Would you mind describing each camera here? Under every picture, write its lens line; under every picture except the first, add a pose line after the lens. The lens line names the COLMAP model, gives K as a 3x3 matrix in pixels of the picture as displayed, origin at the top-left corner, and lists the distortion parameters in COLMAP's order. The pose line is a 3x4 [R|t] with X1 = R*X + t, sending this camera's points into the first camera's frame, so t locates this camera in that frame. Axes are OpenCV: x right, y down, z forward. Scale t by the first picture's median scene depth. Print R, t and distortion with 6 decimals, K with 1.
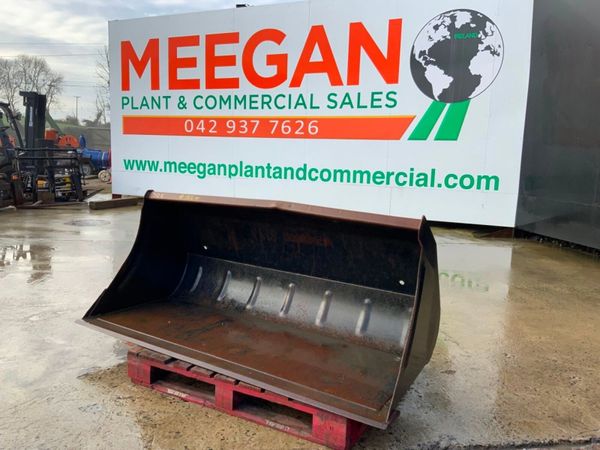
lens RADIAL K [[494.1, 0, 304.6], [0, 494.1, 225.3], [0, 0, 1]] dist [0.060046, -0.110121]
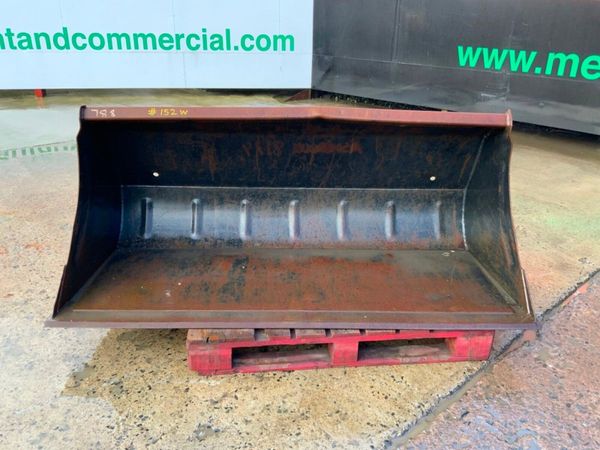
lens RADIAL K [[494.1, 0, 302.1], [0, 494.1, 226.7], [0, 0, 1]] dist [0.060046, -0.110121]
pose [[0.831188, -0.238740, 0.502125, -0.259974], [0.087533, 0.948044, 0.305859, -0.056551], [-0.549058, -0.210274, 0.808901, 0.166631]]
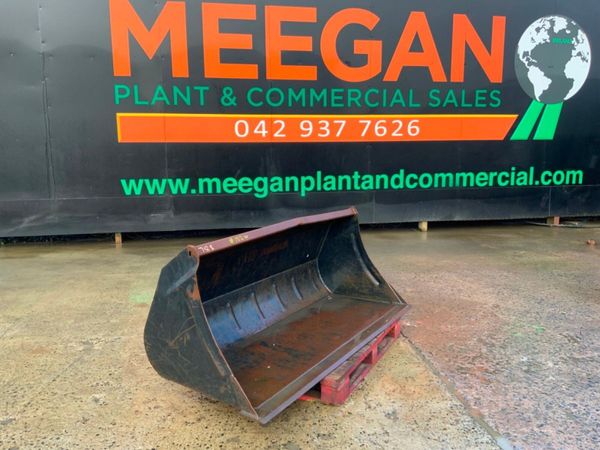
lens RADIAL K [[494.1, 0, 304.5], [0, 494.1, 212.3], [0, 0, 1]] dist [0.060046, -0.110121]
pose [[-0.005093, -0.168525, 0.985684, -0.638030], [0.145691, 0.975055, 0.167460, -0.135407], [-0.989317, 0.144458, 0.019587, 0.475758]]
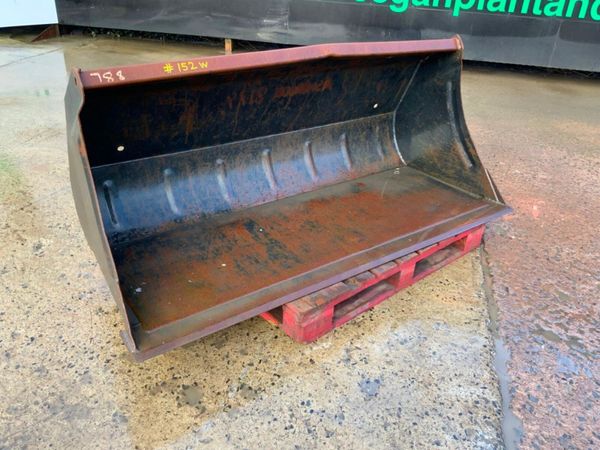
lens RADIAL K [[494.1, 0, 302.0], [0, 494.1, 227.3], [0, 0, 1]] dist [0.060046, -0.110121]
pose [[0.370731, -0.476561, 0.797150, -0.404453], [0.091897, 0.872924, 0.479123, -0.087311], [-0.924183, -0.104370, 0.367414, 0.362792]]
